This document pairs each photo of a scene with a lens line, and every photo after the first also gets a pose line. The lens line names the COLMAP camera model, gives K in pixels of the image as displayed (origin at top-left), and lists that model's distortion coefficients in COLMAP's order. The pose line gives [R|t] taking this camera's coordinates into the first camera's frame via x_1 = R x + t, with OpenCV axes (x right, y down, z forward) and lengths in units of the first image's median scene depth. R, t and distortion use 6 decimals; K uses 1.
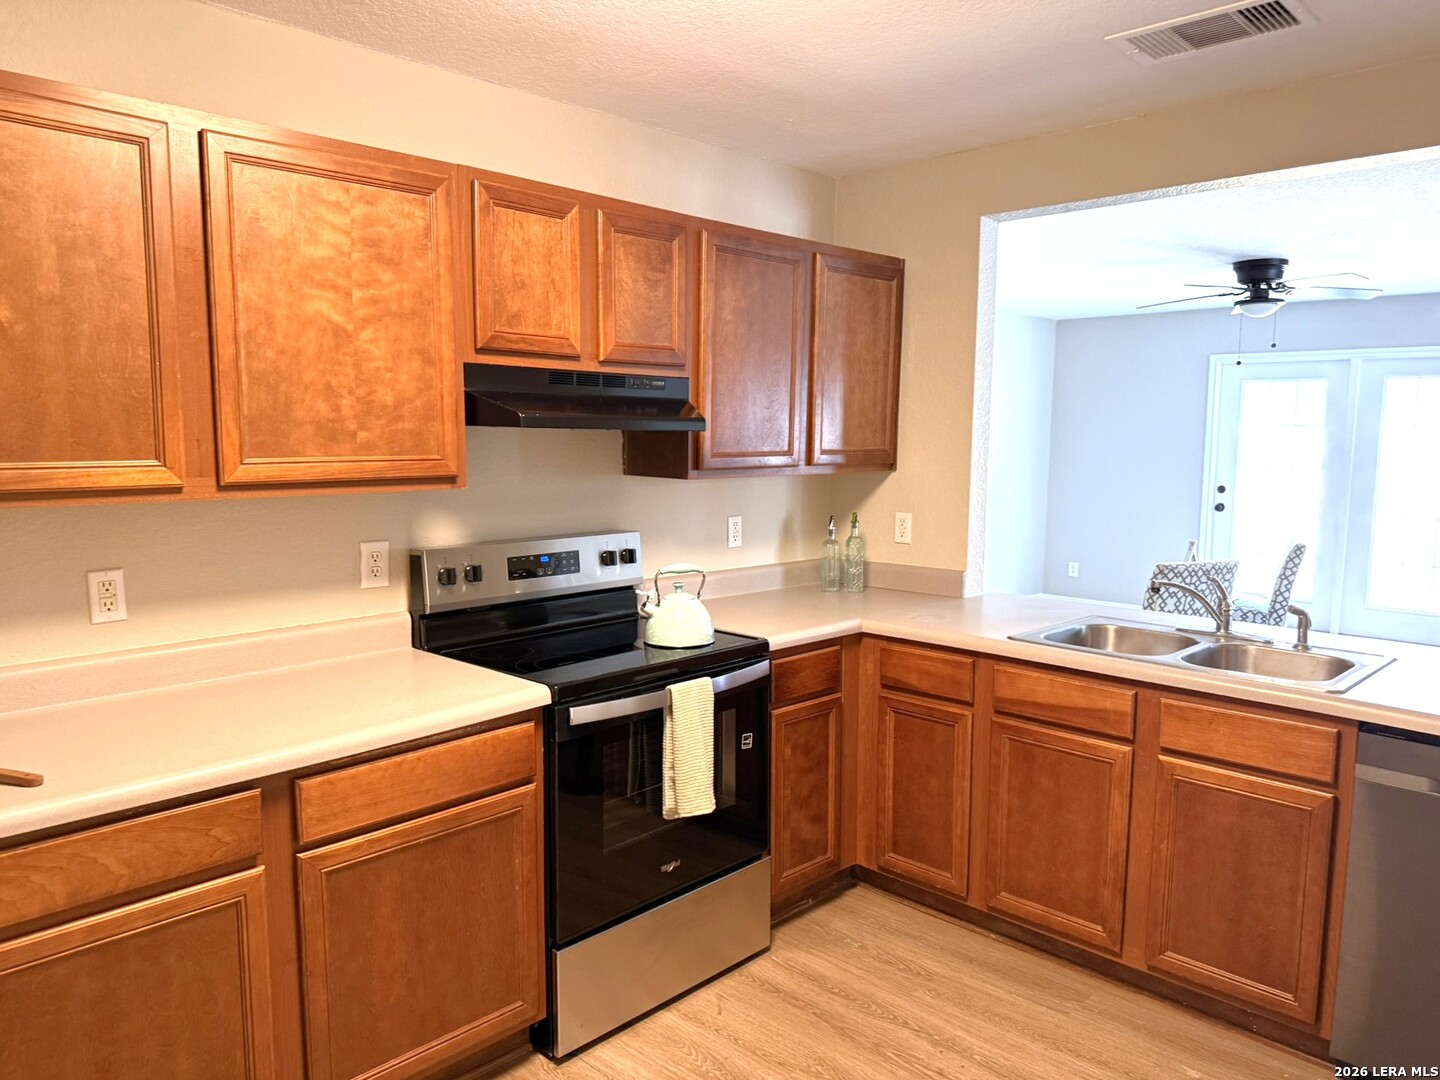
lens RADIAL K [[998.5, 0, 720.0], [0, 998.5, 540.0], [0, 0, 1]] dist [0.119229, -0.209078]
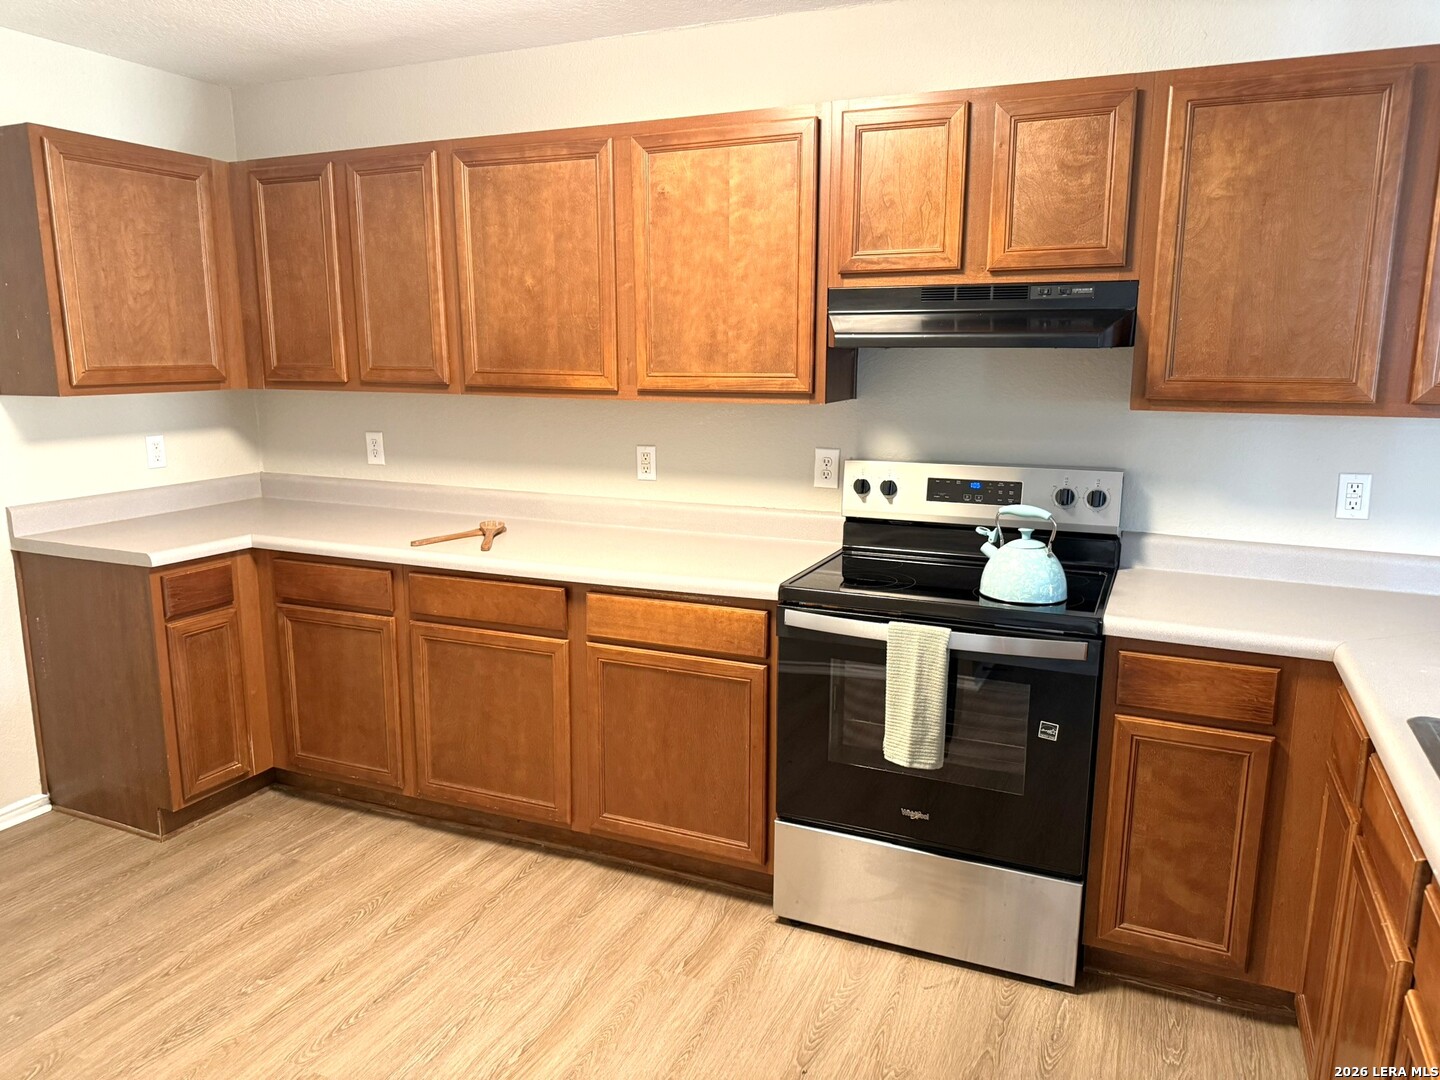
lens RADIAL K [[998.5, 0, 720.0], [0, 998.5, 540.0], [0, 0, 1]] dist [0.119229, -0.209078]
pose [[0.352885, 0.167991, -0.920463, 0.810541], [-0.102156, 0.984787, 0.140567, -0.051101], [0.930073, 0.044427, 0.364677, 0.536588]]
